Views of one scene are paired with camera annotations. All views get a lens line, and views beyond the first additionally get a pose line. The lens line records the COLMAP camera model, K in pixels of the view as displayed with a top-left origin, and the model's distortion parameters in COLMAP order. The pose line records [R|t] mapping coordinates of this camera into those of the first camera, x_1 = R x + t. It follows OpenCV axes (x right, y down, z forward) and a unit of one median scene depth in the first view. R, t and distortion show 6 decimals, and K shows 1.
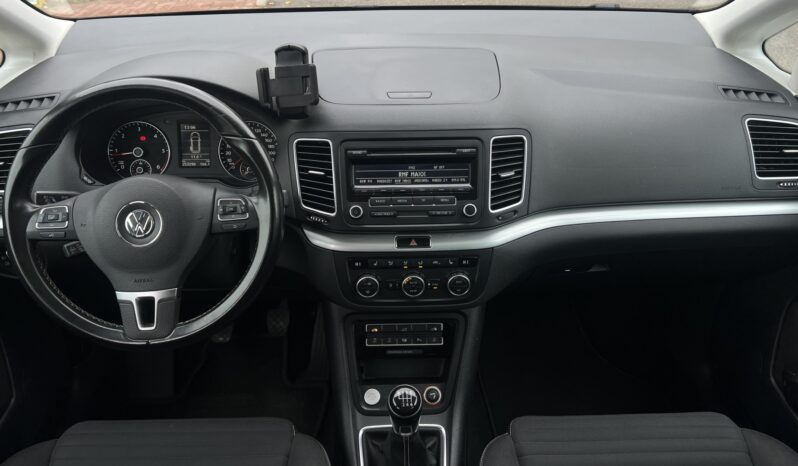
lens RADIAL K [[608.0, 0, 399.0], [0, 608.0, 233.0], [0, 0, 1]] dist [0.082533, -0.143802]
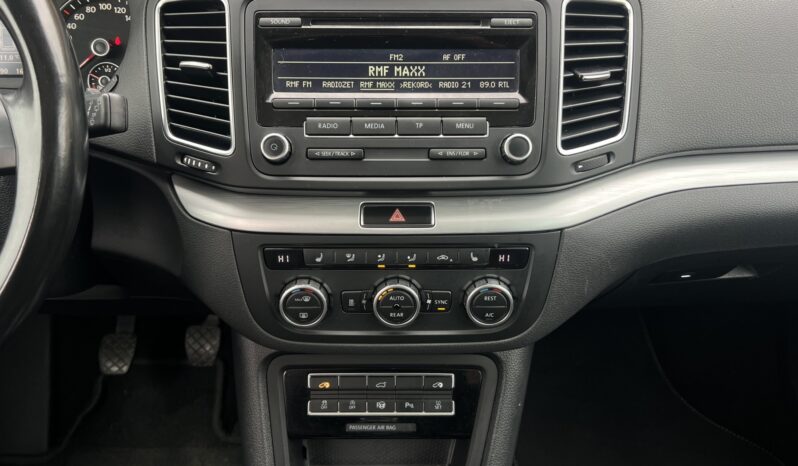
lens RADIAL K [[608.0, 0, 399.0], [0, 608.0, 233.0], [0, 0, 1]] dist [0.082533, -0.143802]
pose [[0.999787, 0.016098, -0.012904, 0.031100], [-0.016007, 0.999846, 0.007127, 0.025908], [0.013016, -0.006919, 0.999891, 0.513271]]
